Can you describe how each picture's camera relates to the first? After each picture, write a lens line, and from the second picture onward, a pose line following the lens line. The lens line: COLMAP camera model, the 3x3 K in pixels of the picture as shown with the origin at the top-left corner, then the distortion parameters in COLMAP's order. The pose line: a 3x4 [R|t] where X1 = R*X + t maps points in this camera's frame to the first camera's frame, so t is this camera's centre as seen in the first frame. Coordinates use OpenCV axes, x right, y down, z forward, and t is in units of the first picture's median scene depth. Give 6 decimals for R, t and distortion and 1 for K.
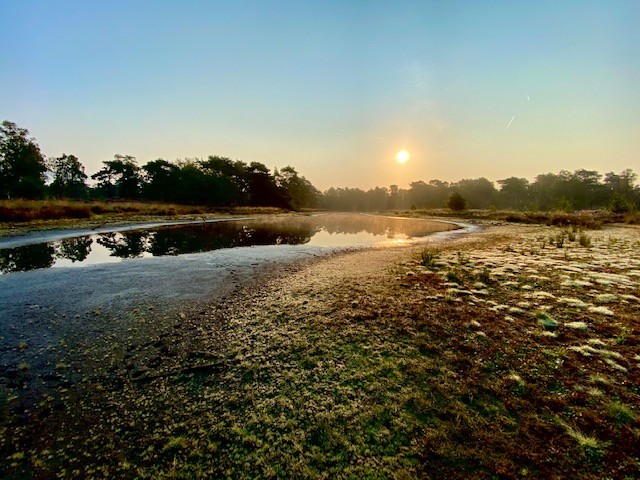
lens RADIAL K [[264.5, 0, 317.1], [0, 264.5, 238.3], [0, 0, 1]] dist [0.040692, -0.033251]
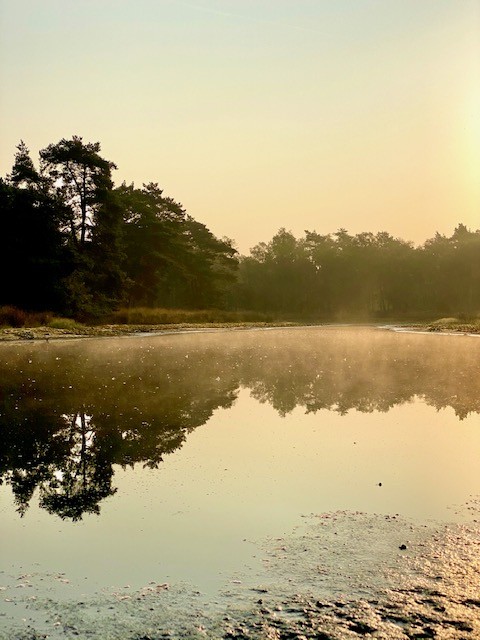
lens RADIAL K [[982.3, 0, 240.0], [0, 982.3, 320.0], [0, 0, 1]] dist [0.143593, -0.063757]
pose [[0.999669, -0.022104, -0.013141, 0.038554], [0.020552, 0.993902, -0.108336, -0.003311], [0.015455, 0.108030, 0.994028, 0.081061]]
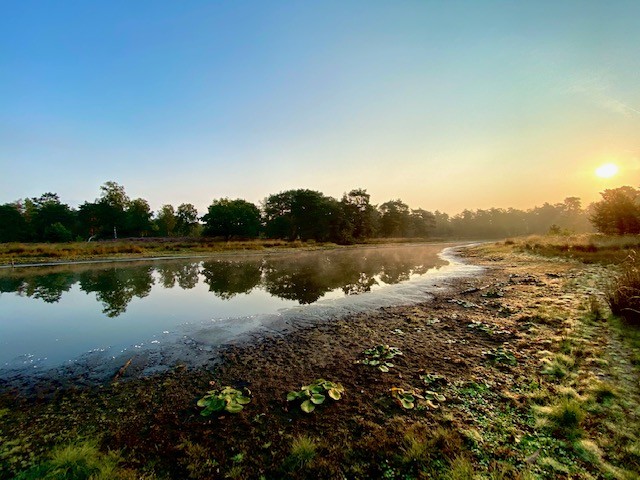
lens RADIAL K [[264.5, 0, 317.1], [0, 264.5, 238.3], [0, 0, 1]] dist [0.040692, -0.033251]
pose [[0.845693, -0.033619, -0.532610, 0.161966], [-0.027563, 0.993930, -0.106504, -0.017825], [0.532958, 0.104750, 0.839633, 0.174421]]
